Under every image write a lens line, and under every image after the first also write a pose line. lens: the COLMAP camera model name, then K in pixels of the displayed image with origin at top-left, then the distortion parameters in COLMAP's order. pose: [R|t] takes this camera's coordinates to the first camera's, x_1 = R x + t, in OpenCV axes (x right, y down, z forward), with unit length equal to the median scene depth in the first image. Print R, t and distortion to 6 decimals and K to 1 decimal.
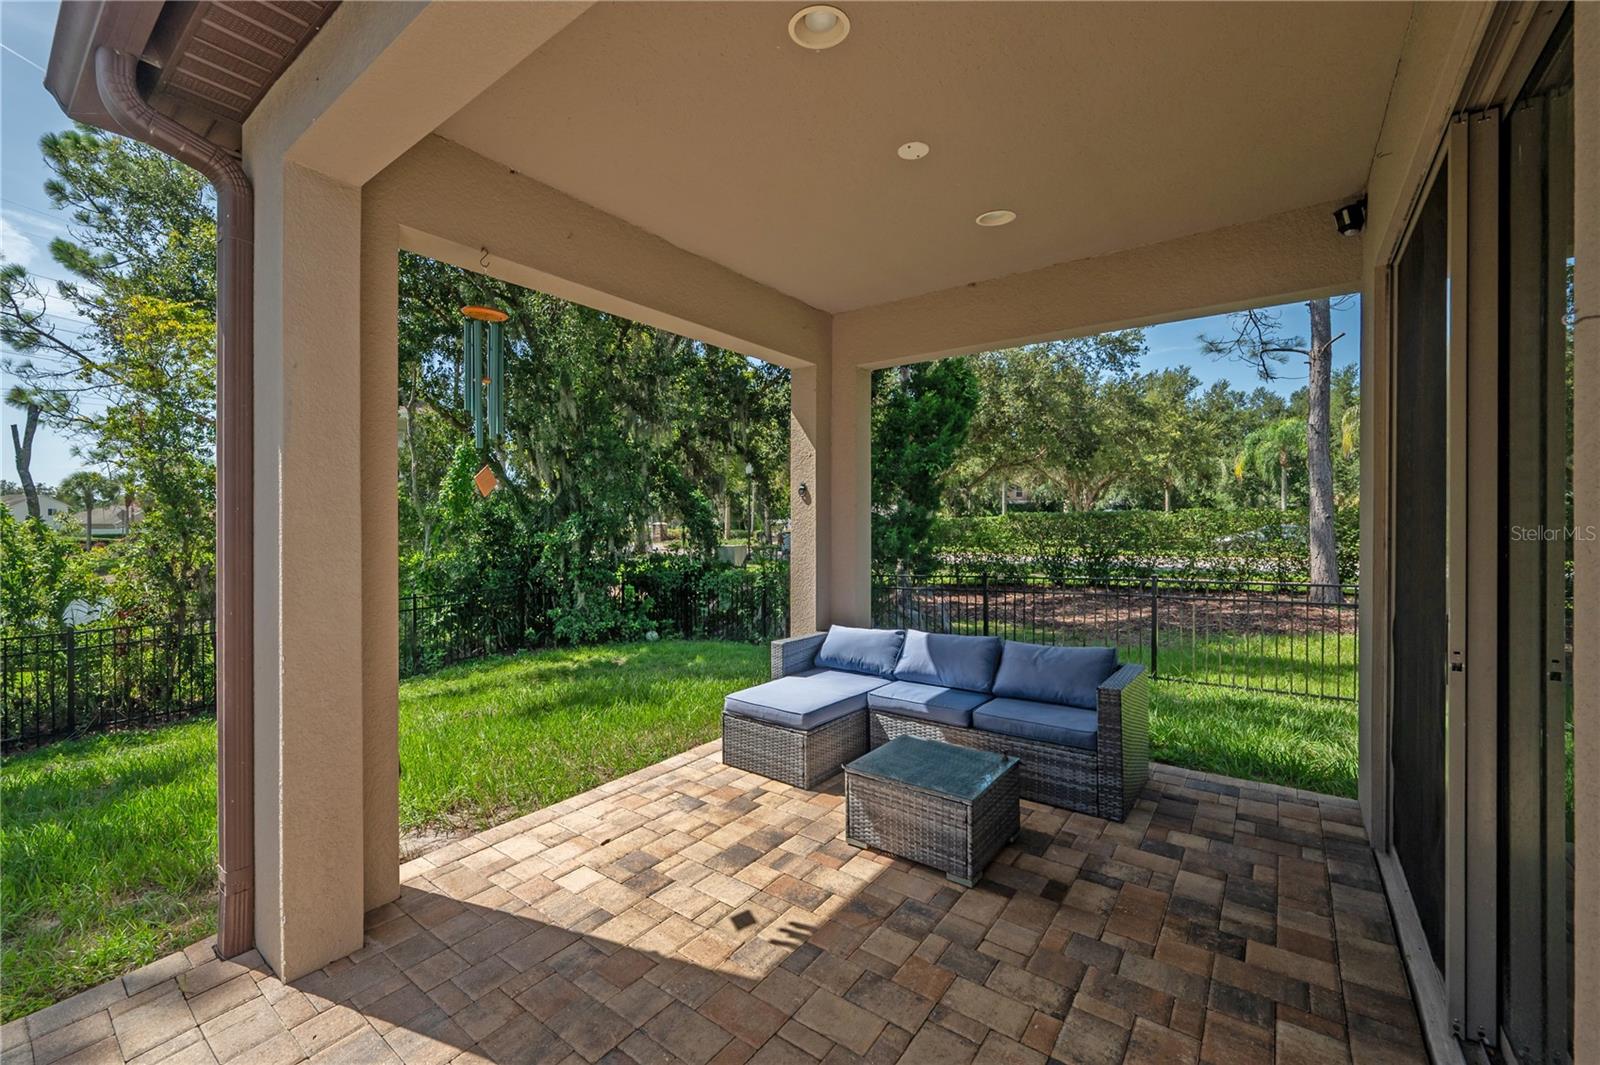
lens RADIAL K [[663.2, 0, 753.3], [0, 663.2, 521.7], [0, 0, 1]] dist [-0.001664, -0.000051]
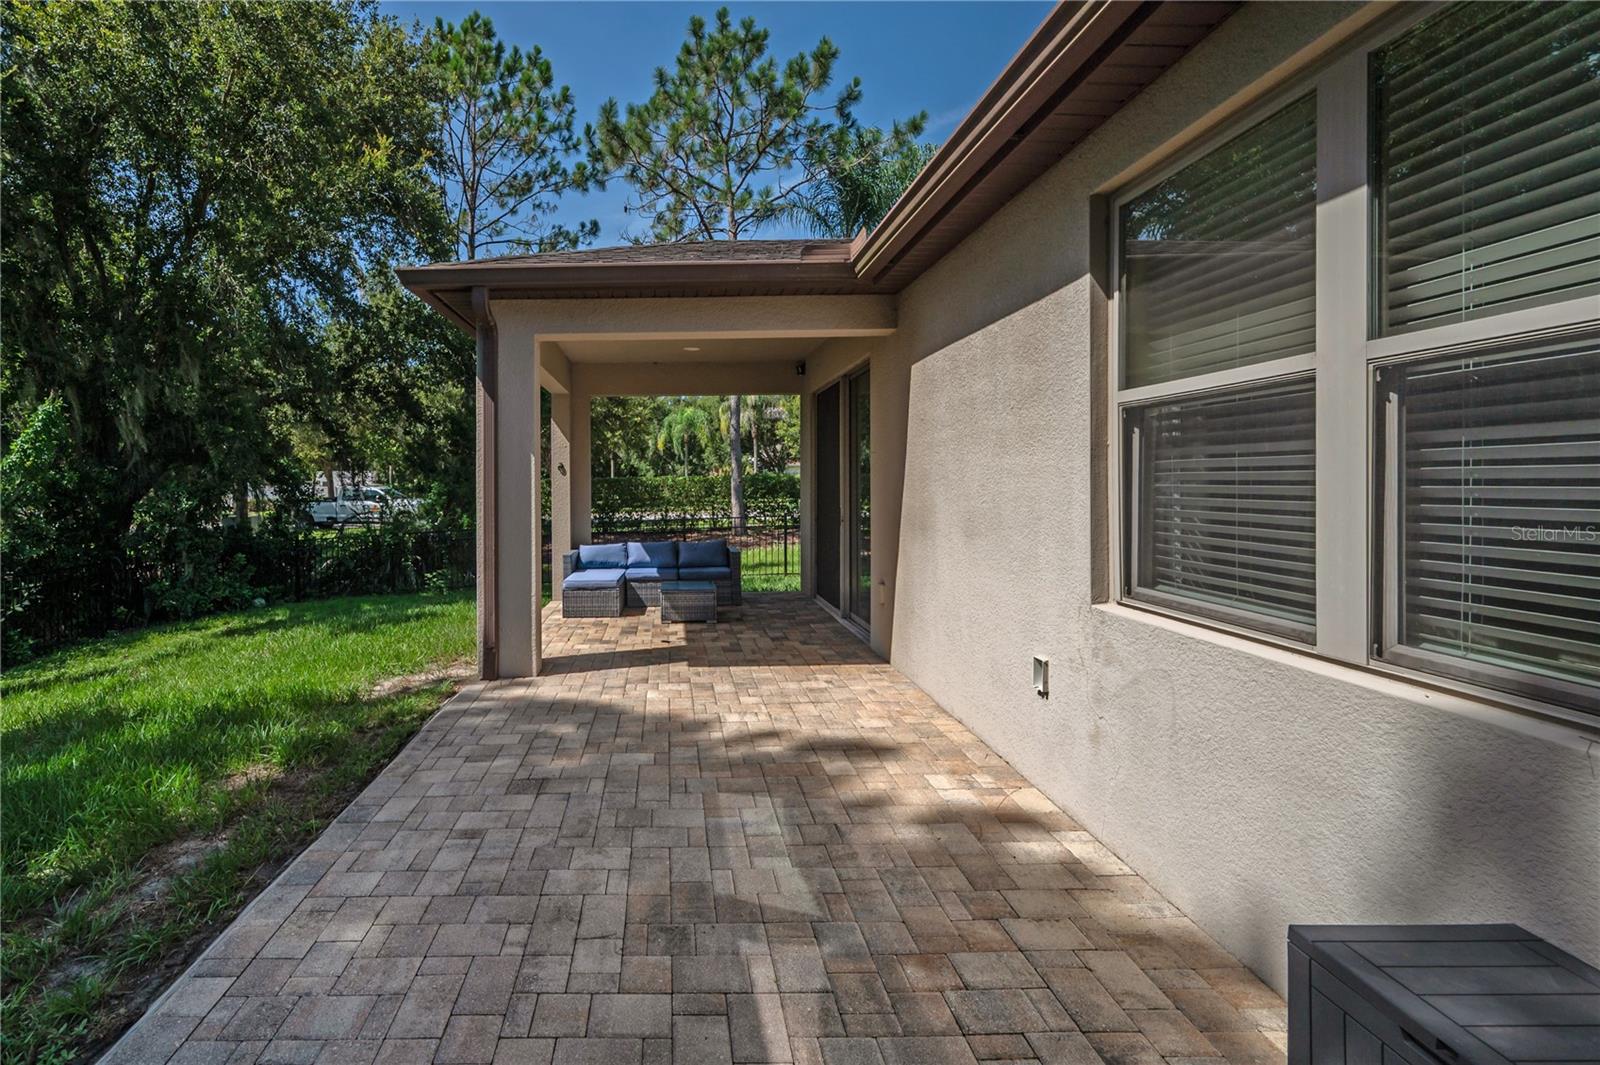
lens RADIAL K [[679.1, 0, 664.2], [0, 679.1, 483.9], [0, 0, 1]] dist [-0.000710, -0.000047]
pose [[0.788896, -0.008752, 0.614465, -0.829088], [0.012531, 0.999920, -0.001845, 0.001739], [-0.614399, 0.009155, 0.788942, -0.556793]]
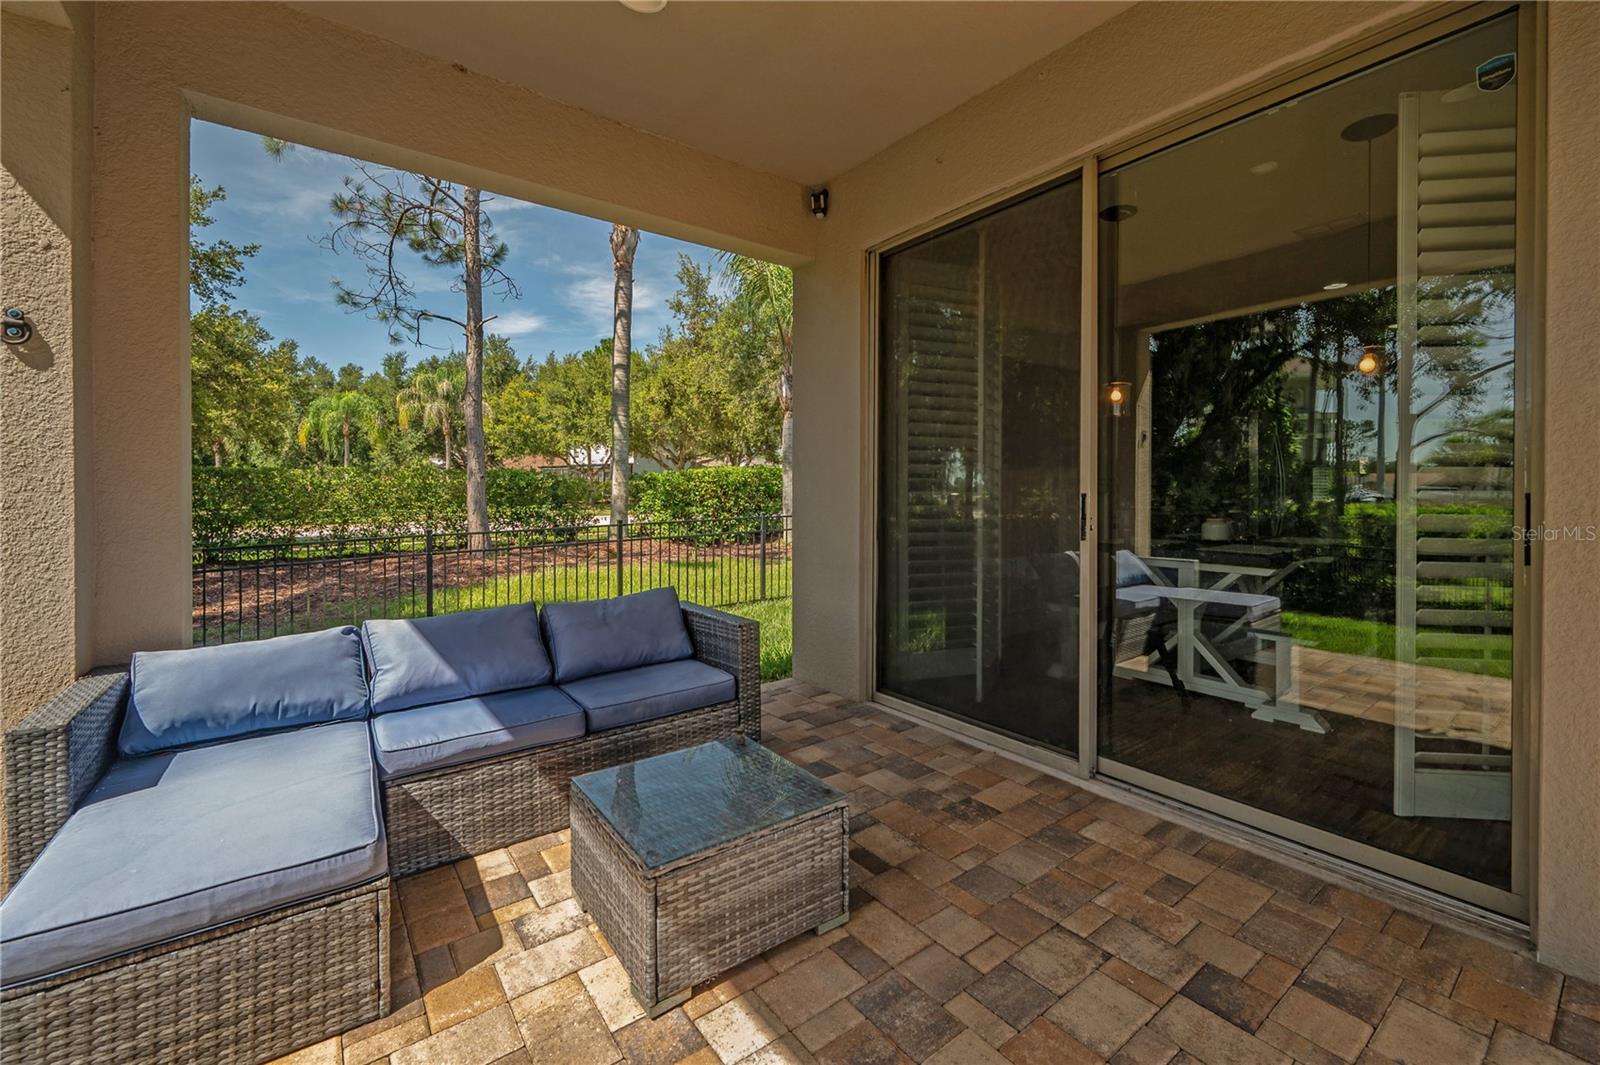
lens RADIAL K [[657.2, 0, 809.6], [0, 657.2, 497.8], [0, 0, 1]] dist [0.001693, 0.000275]
pose [[0.245422, -0.008525, 0.969379, -0.198840], [0.002851, 0.999963, 0.008072, 0.053307], [-0.969412, 0.000783, 0.245438, 0.483566]]
